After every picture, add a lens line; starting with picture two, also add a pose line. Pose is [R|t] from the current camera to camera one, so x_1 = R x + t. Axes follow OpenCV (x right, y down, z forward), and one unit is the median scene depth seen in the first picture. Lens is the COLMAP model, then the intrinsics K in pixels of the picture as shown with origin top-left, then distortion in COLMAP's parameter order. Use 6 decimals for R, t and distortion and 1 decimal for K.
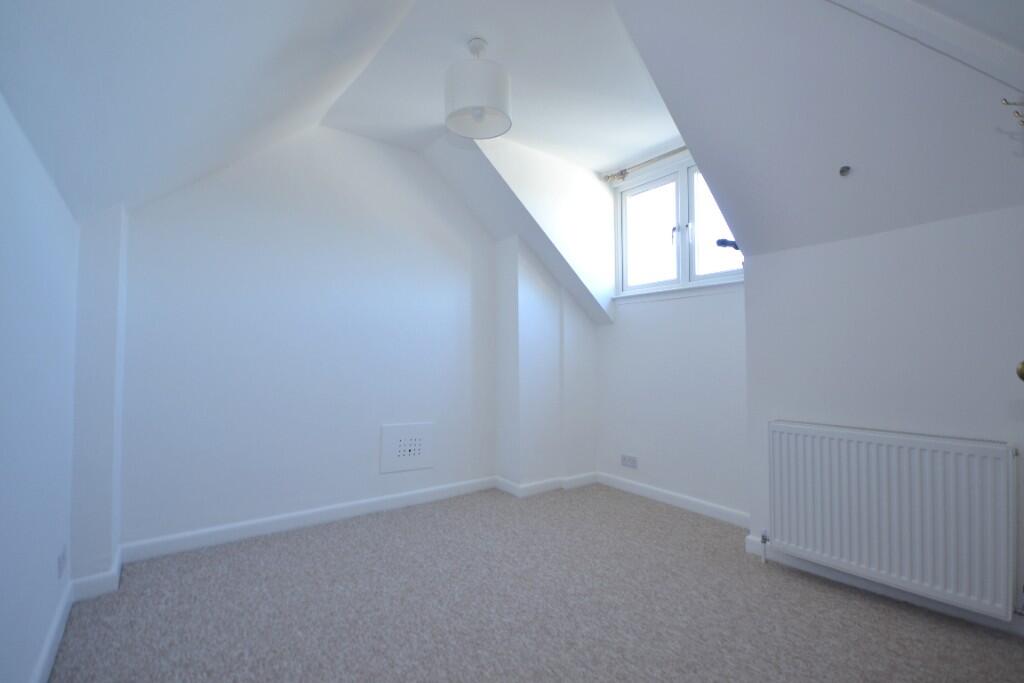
lens RADIAL K [[460.0, 0, 513.0], [0, 460.0, 345.5], [0, 0, 1]] dist [-0.003292, 0.000423]
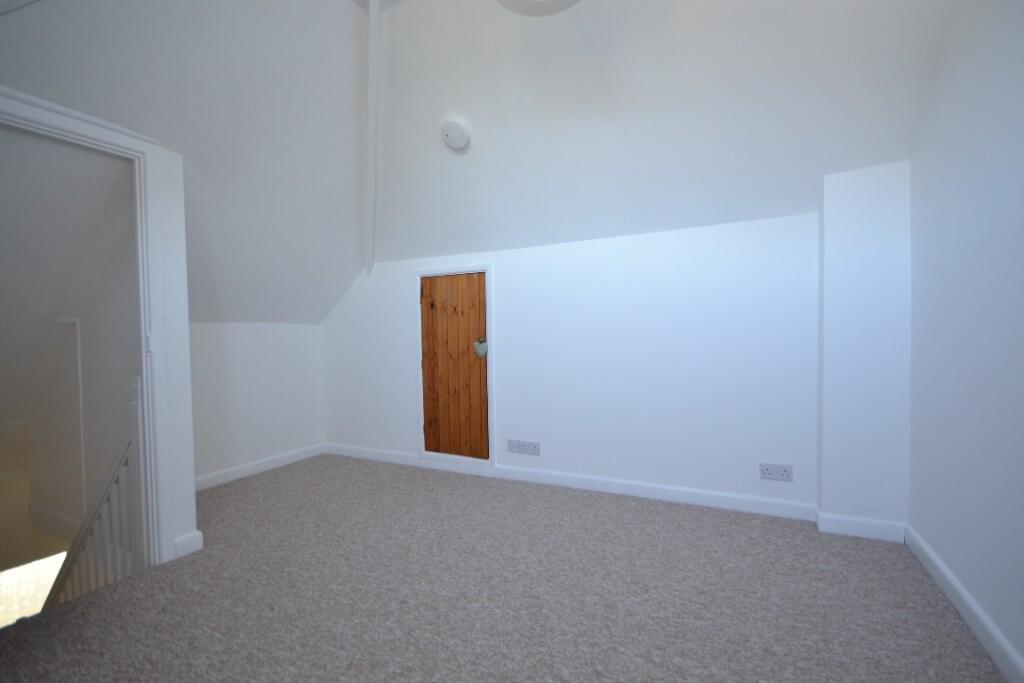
lens RADIAL K [[460.0, 0, 511.5], [0, 460.0, 342.8], [0, 0, 1]] dist [-0.003292, 0.000423]
pose [[-0.898458, 0.028840, -0.438112, 0.330149], [0.035078, 0.999366, -0.006150, 0.072226], [0.437656, -0.020894, -0.898900, 1.972109]]
